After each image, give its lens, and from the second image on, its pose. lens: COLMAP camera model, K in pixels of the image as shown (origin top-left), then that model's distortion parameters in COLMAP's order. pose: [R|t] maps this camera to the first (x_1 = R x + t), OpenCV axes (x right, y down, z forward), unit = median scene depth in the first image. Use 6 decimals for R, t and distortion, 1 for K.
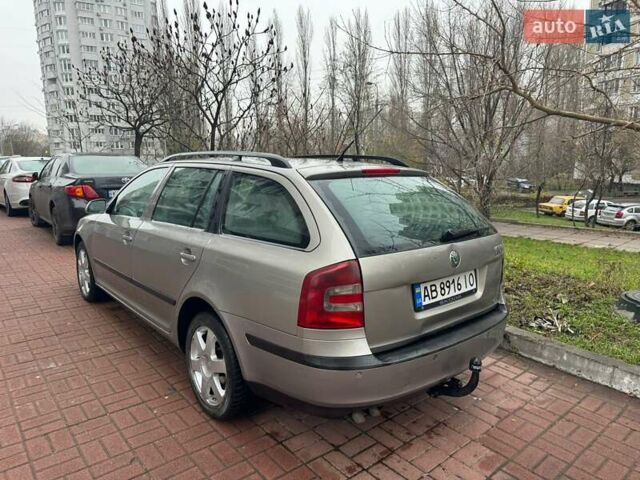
lens RADIAL K [[446.3, 0, 320.0], [0, 446.3, 240.0], [0, 0, 1]] dist [0.078059, -0.114699]
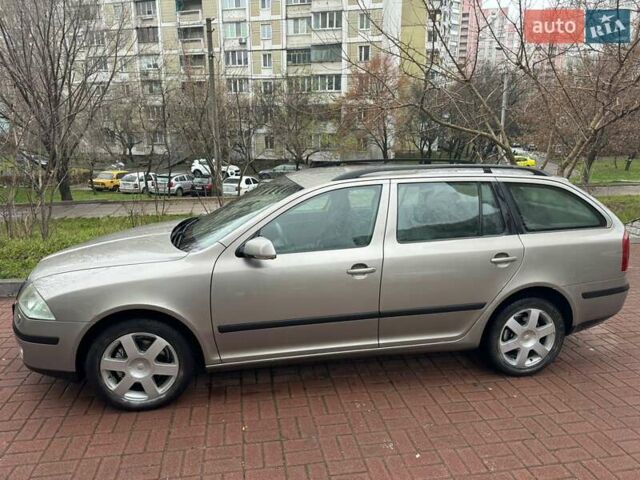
lens RADIAL K [[446.3, 0, 320.0], [0, 446.3, 240.0], [0, 0, 1]] dist [0.078059, -0.114699]
pose [[0.499090, -0.199945, 0.843167, -0.148048], [0.148482, 0.978358, 0.144113, -0.024647], [-0.853734, 0.053270, 0.517977, 0.079345]]
